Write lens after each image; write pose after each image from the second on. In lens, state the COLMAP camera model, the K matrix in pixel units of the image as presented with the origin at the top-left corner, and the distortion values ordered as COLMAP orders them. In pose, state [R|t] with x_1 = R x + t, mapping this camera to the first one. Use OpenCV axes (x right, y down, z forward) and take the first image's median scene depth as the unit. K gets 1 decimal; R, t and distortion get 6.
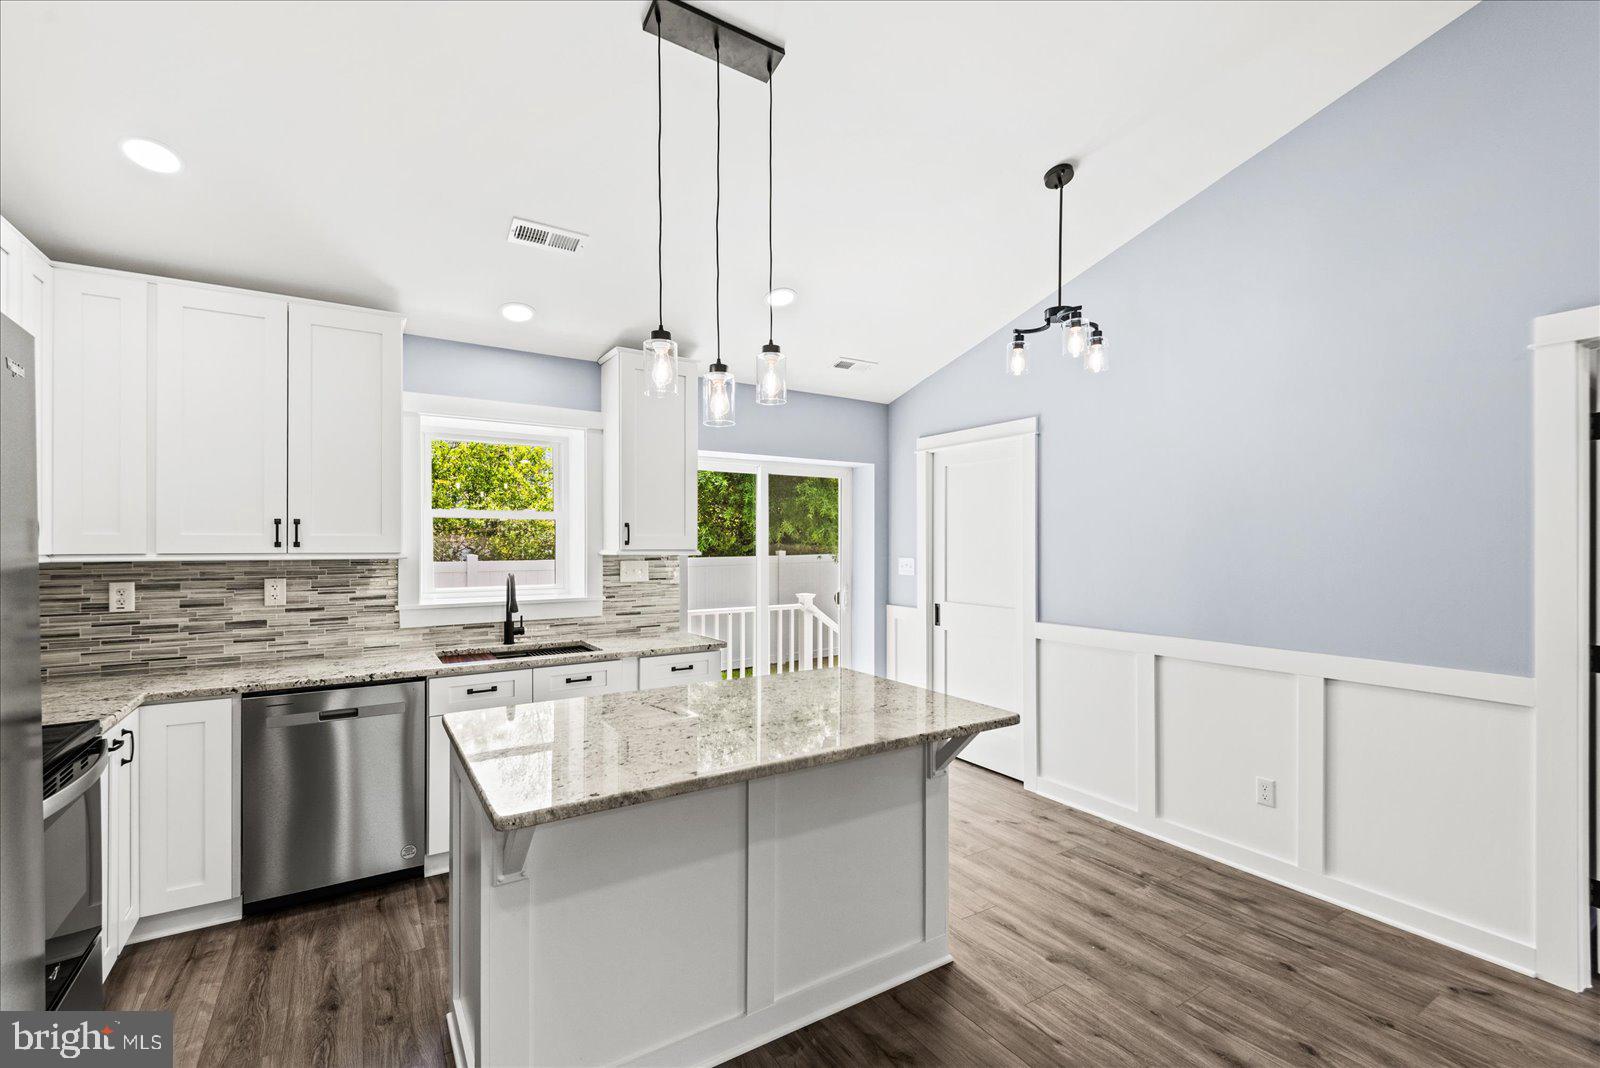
lens RADIAL K [[688.5, 0, 802.2], [0, 688.5, 543.1], [0, 0, 1]] dist [0.007931, -0.001381]
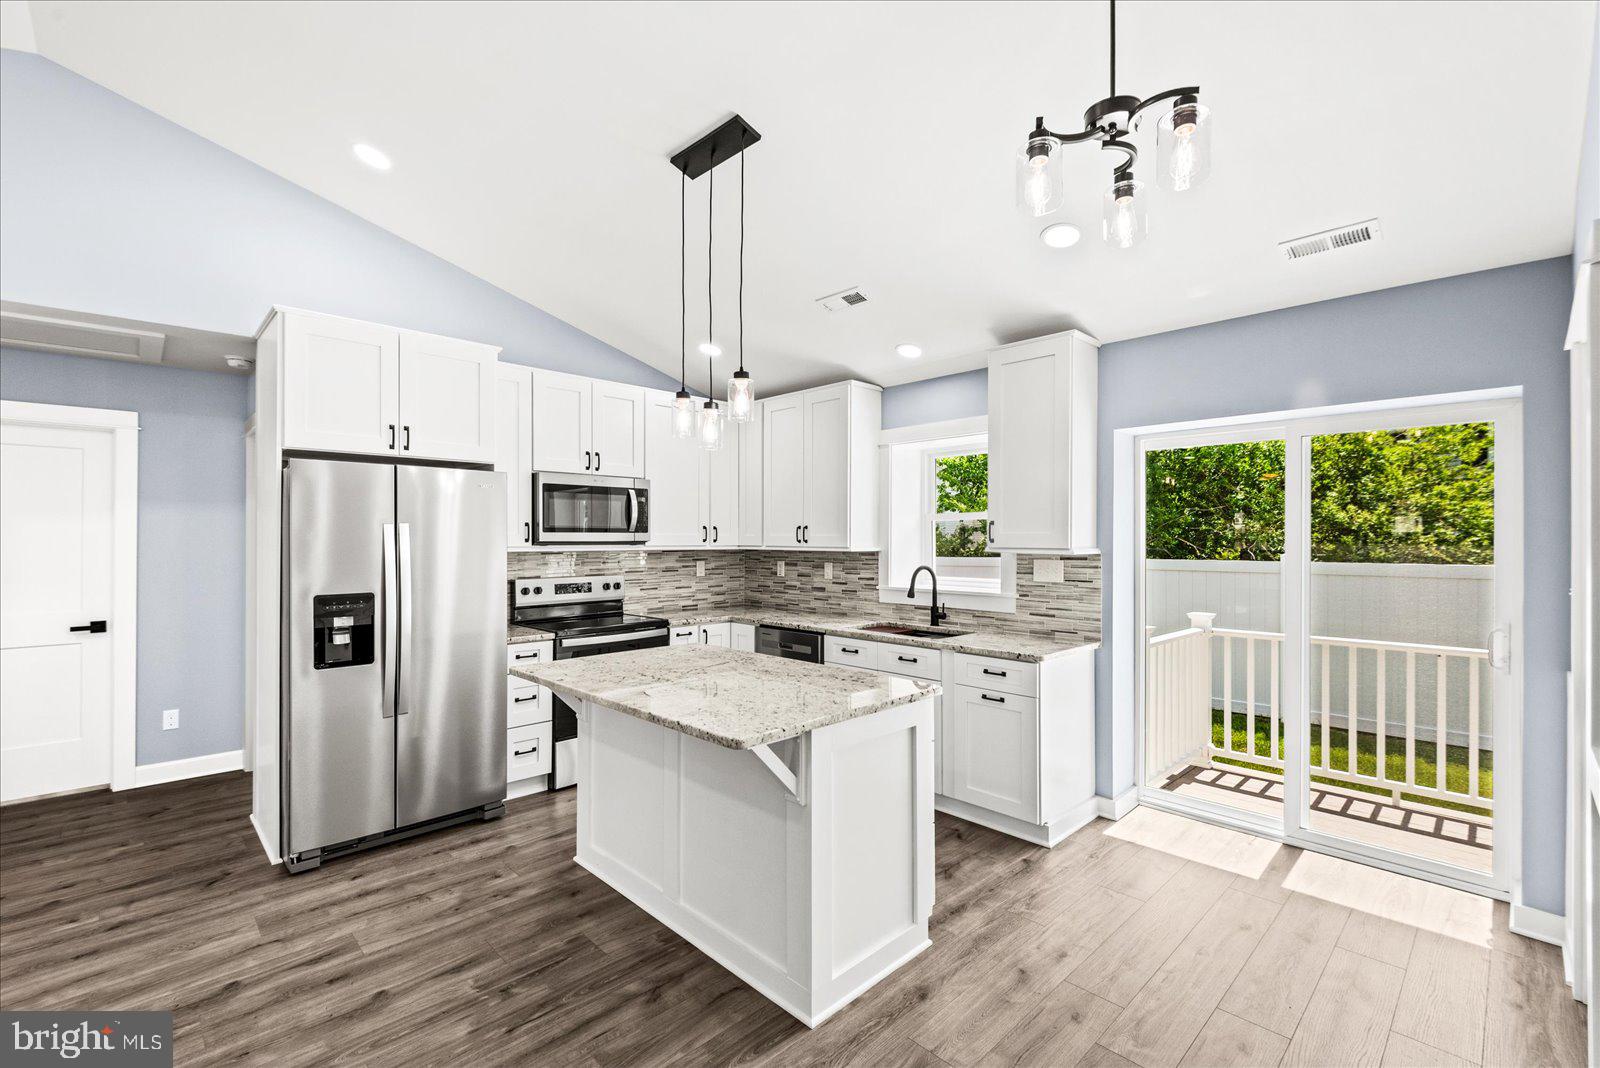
lens RADIAL K [[688.5, 0, 805.9], [0, 688.5, 539.6], [0, 0, 1]] dist [0.007931, -0.001381]
pose [[0.211689, 0.000199, -0.977337, 0.750717], [-0.003165, 0.999995, -0.000482, -0.001033], [0.977332, 0.003195, 0.211689, 0.577883]]
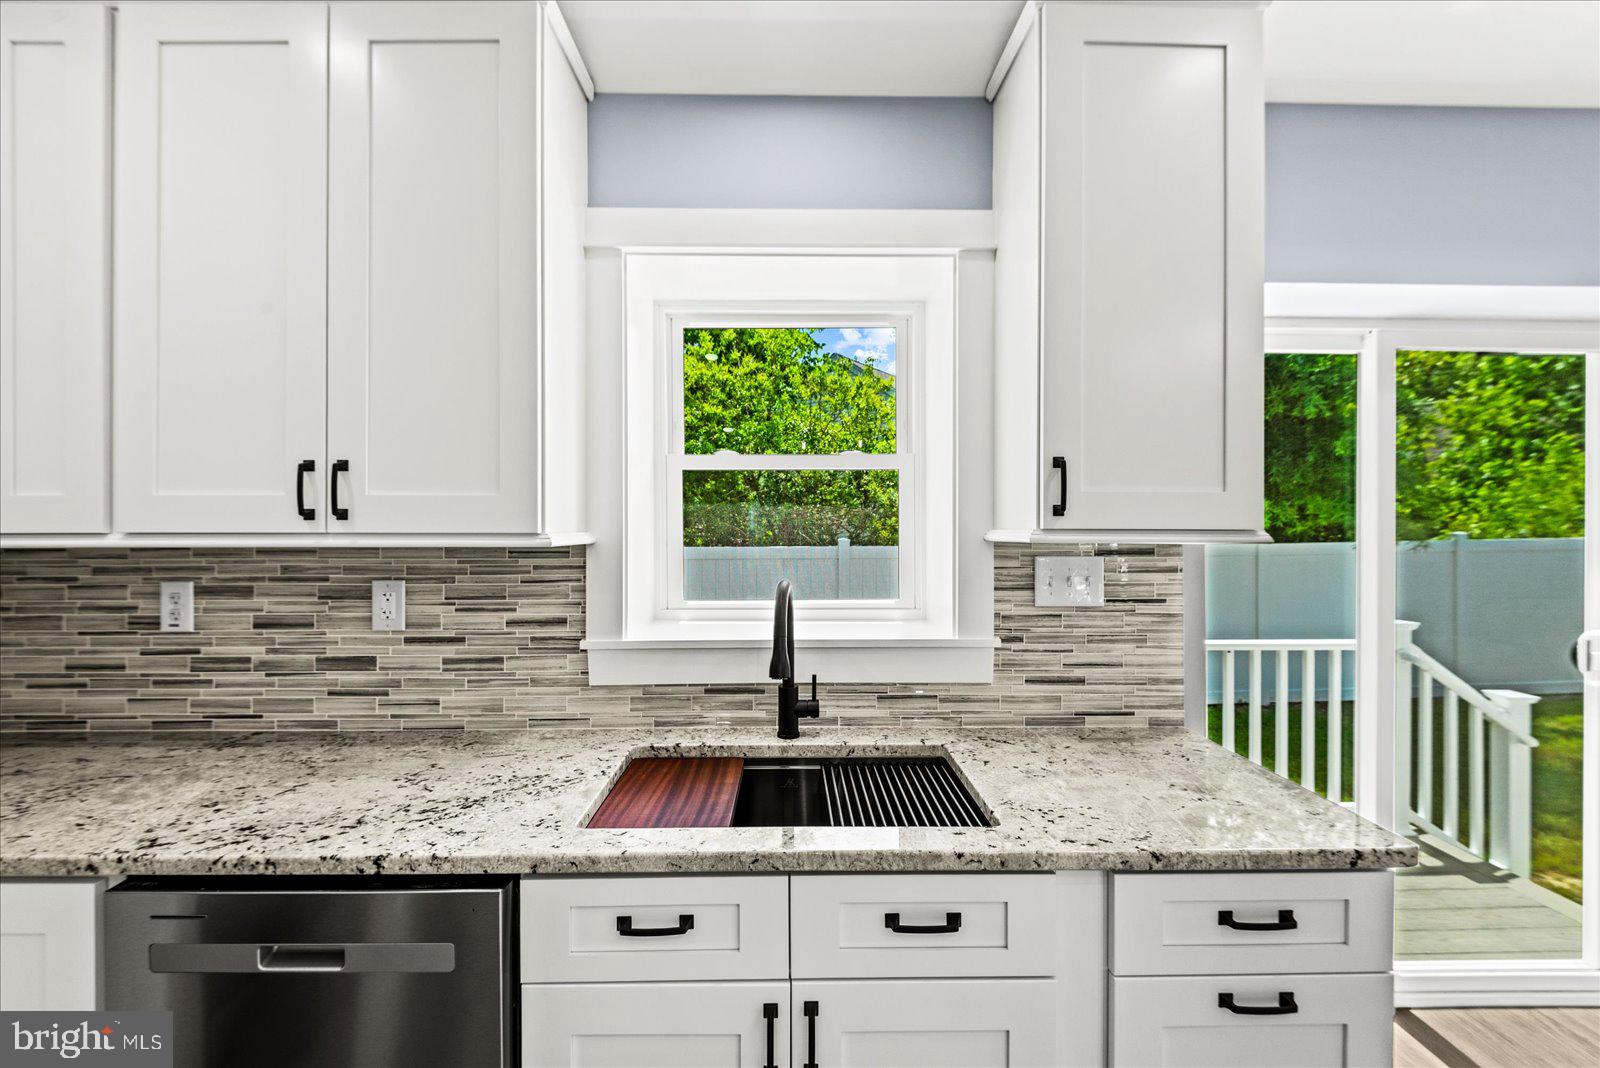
lens RADIAL K [[688.5, 0, 798.2], [0, 688.5, 534.7], [0, 0, 1]] dist [0.007931, -0.001381]
pose [[0.847105, 0.004708, -0.531405, -0.195792], [0.000710, 0.999950, 0.009992, 0.009935], [0.531426, -0.008842, 0.847059, 0.677045]]
